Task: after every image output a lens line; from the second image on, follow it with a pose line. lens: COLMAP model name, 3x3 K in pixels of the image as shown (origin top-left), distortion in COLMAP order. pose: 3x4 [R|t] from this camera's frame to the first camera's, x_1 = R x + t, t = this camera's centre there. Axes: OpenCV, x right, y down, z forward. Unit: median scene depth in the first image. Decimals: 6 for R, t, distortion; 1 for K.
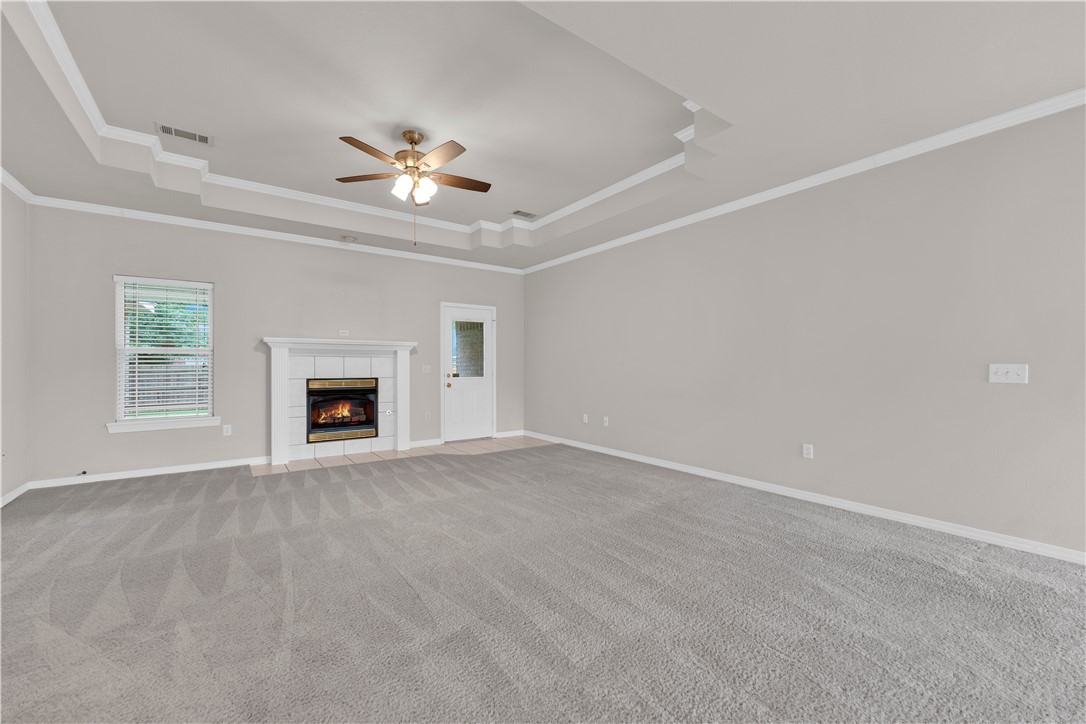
lens RADIAL K [[437.8, 0, 542.4], [0, 437.8, 350.0], [0, 0, 1]] dist [-0.000542, -0.000429]
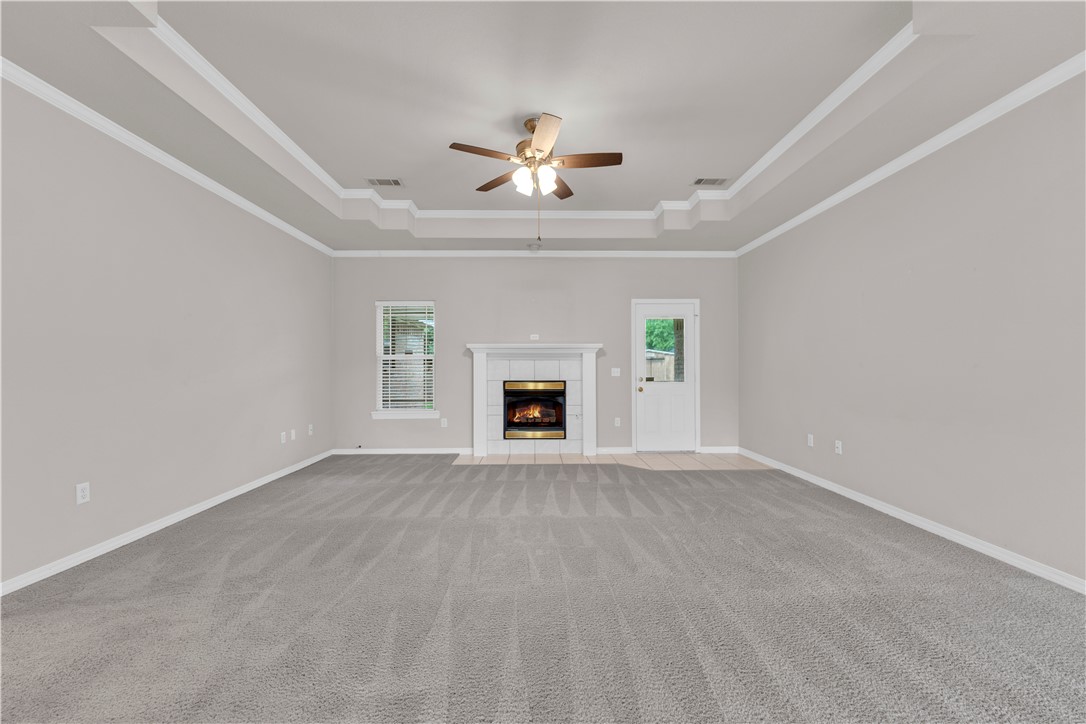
lens RADIAL K [[437.8, 0, 542.4], [0, 437.8, 350.0], [0, 0, 1]] dist [-0.000542, -0.000429]
pose [[0.820083, -0.025729, -0.571667, 0.170058], [0.022465, 0.999666, -0.012766, 0.005998], [0.571804, -0.002373, 0.820387, 0.162932]]
